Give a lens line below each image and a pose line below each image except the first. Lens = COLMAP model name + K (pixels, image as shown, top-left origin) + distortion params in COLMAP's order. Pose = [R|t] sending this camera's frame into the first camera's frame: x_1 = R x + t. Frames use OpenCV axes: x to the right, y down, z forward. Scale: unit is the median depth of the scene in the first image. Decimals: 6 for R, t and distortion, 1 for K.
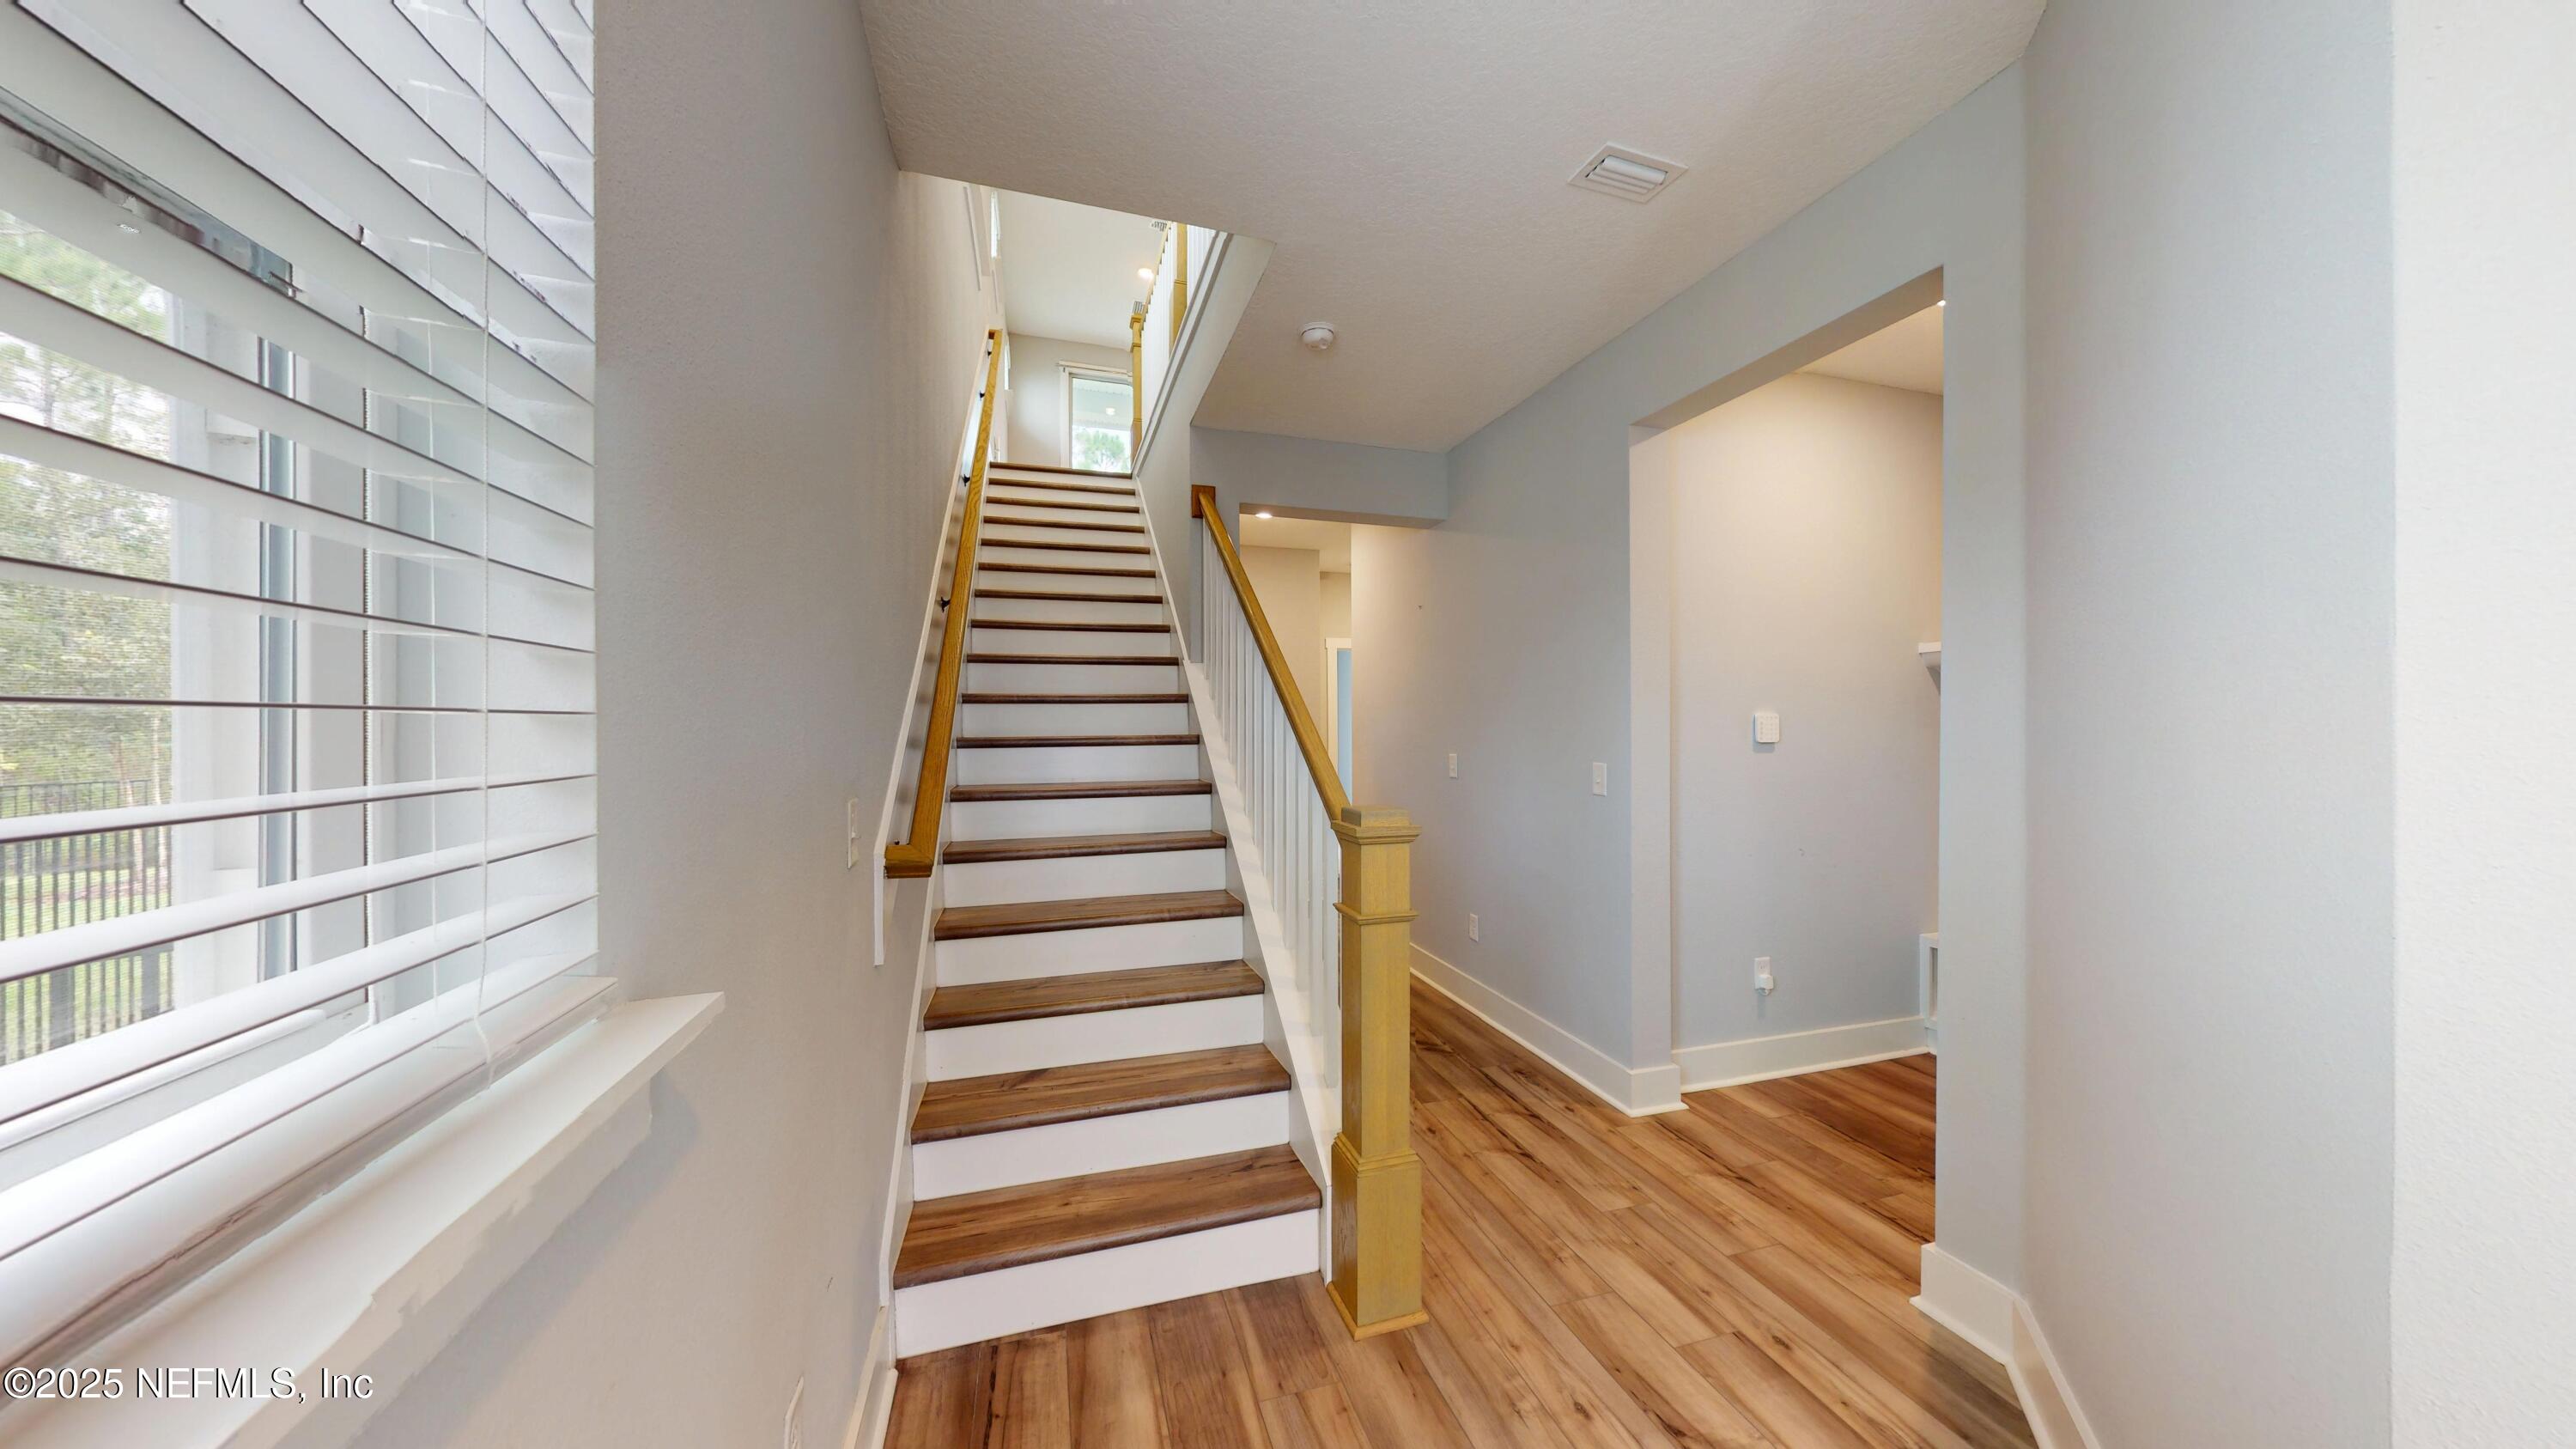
lens RADIAL K [[815.8, 0, 1295.7], [0, 815.8, 722.9], [0, 0, 1]] dist [-0.001378, -0.000139]
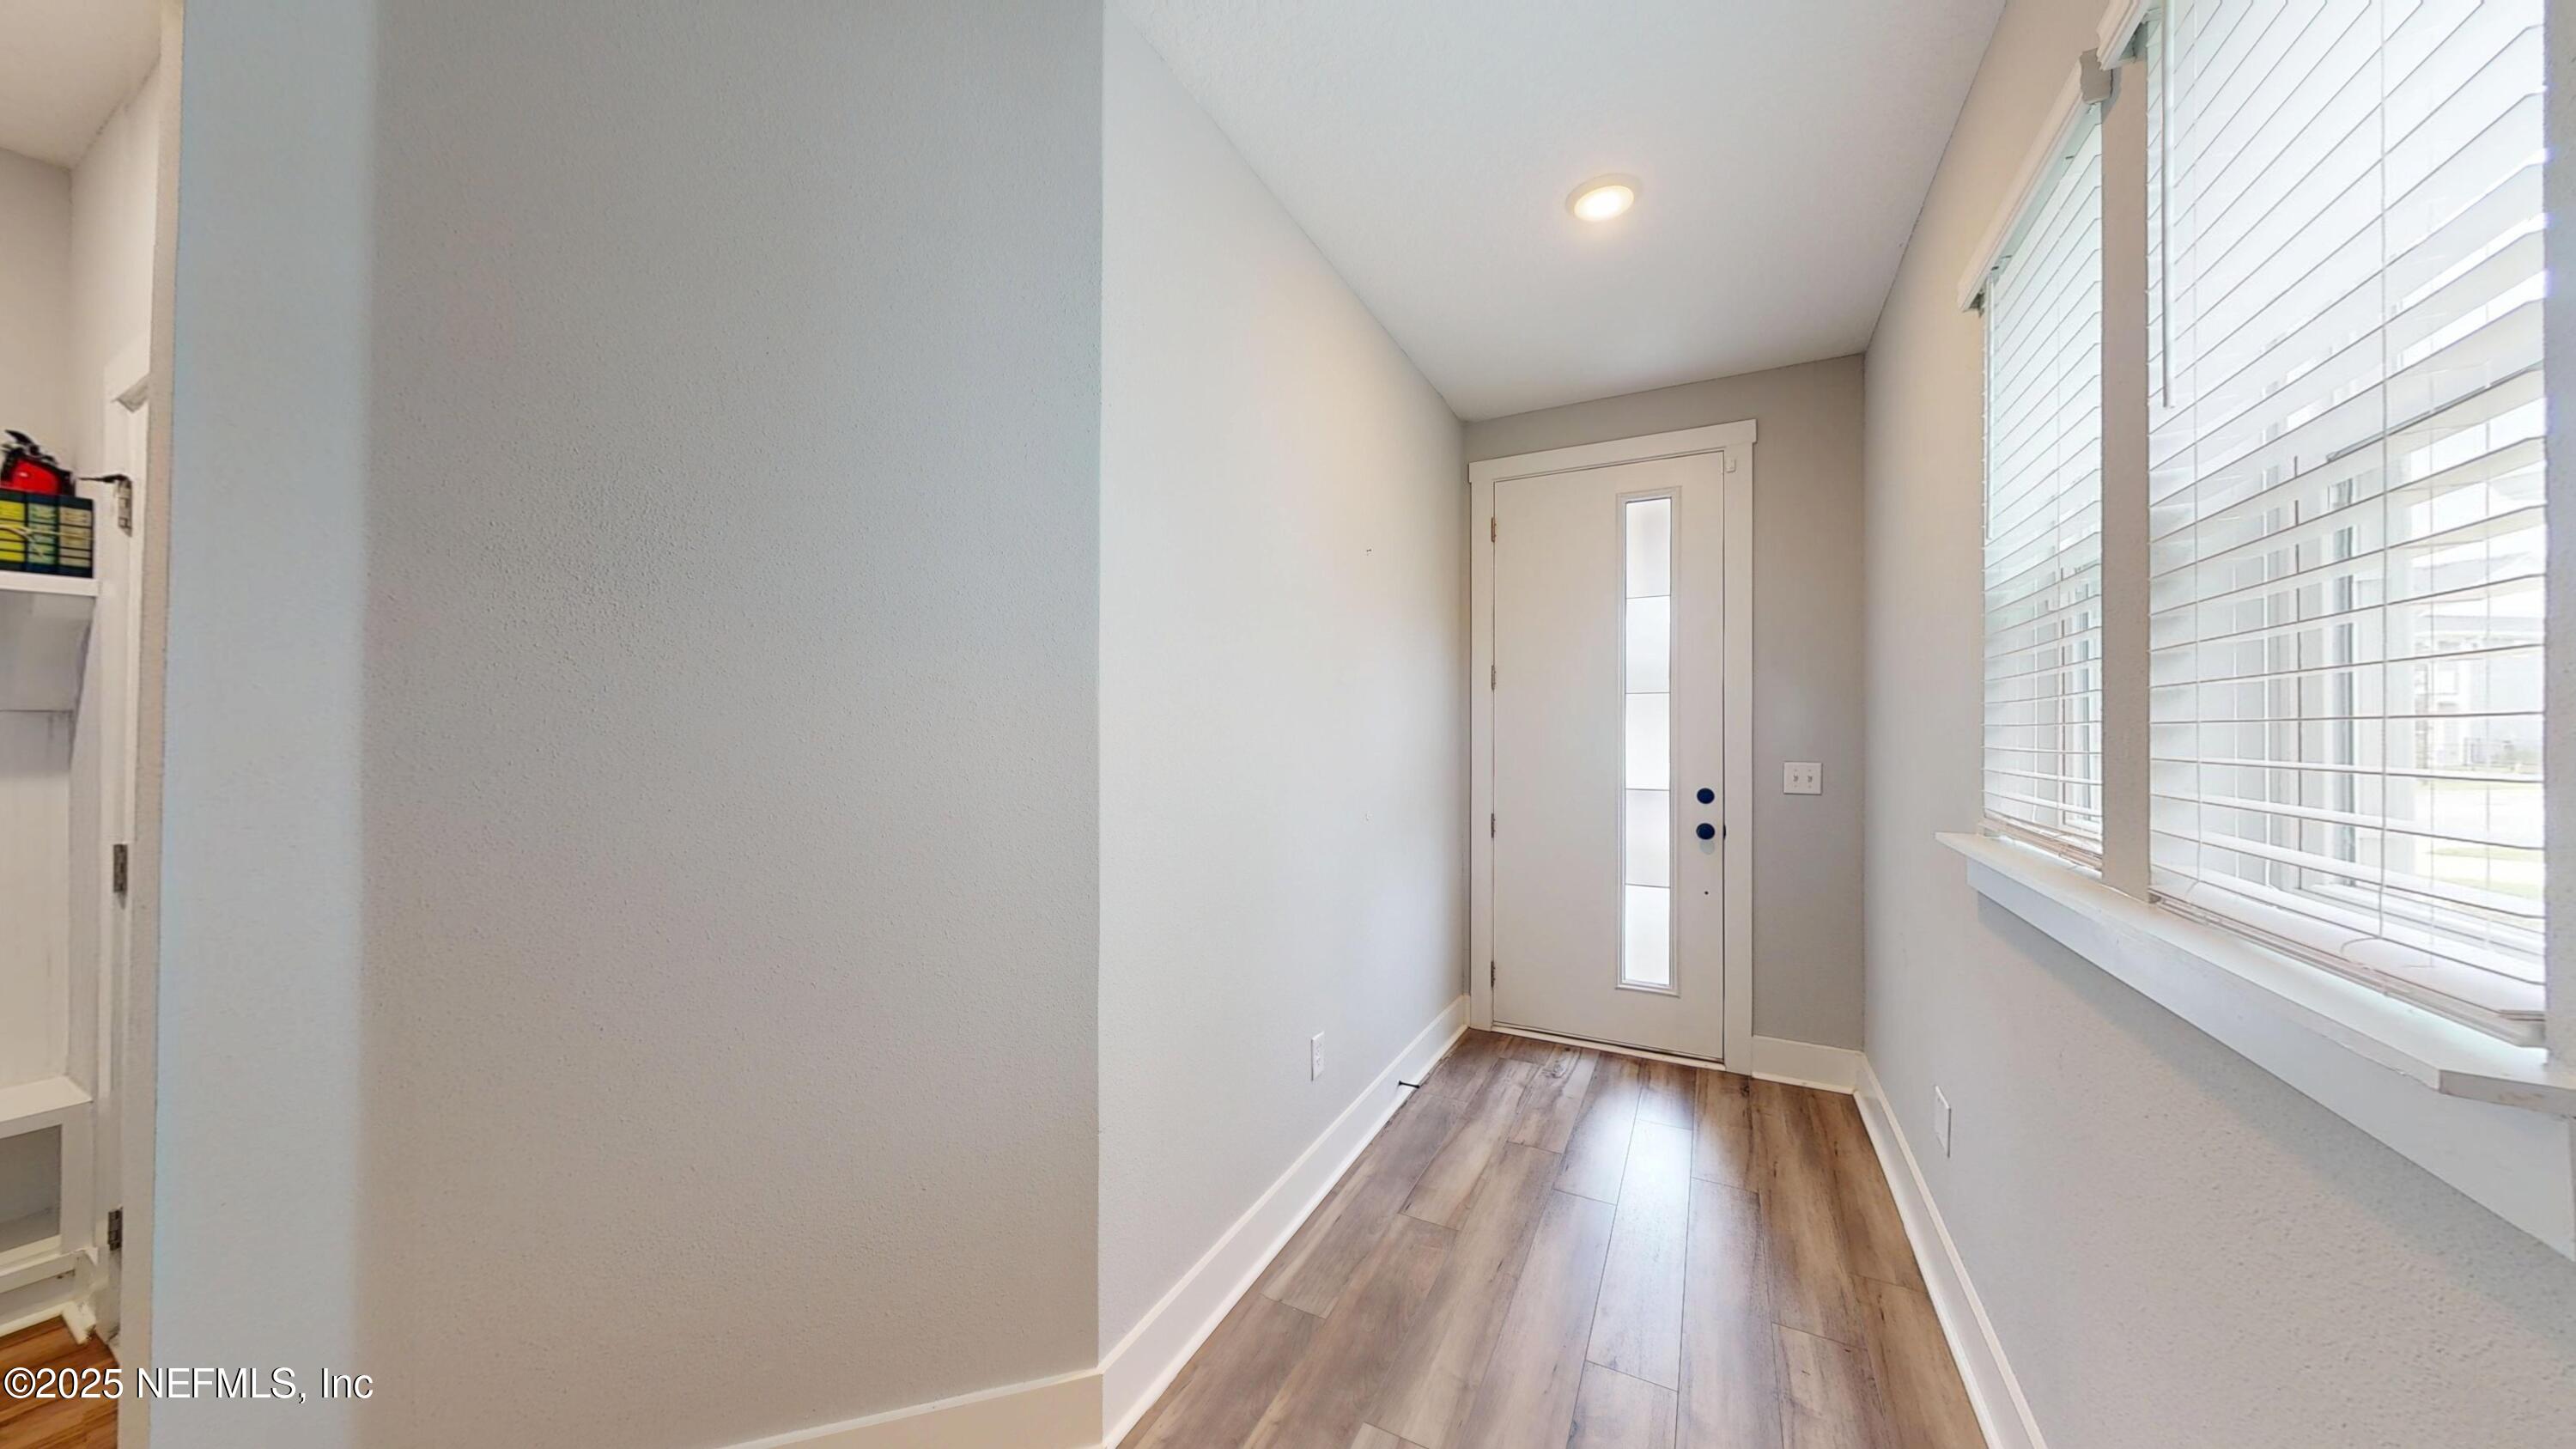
lens RADIAL K [[815.8, 0, 1288.1], [0, 815.8, 727.1], [0, 0, 1]] dist [-0.001378, -0.000139]
pose [[-0.711542, 0.001079, 0.702643, -0.718086], [-0.003459, 0.999981, -0.005038, 0.013147], [-0.702635, -0.006015, -0.711525, 3.318011]]
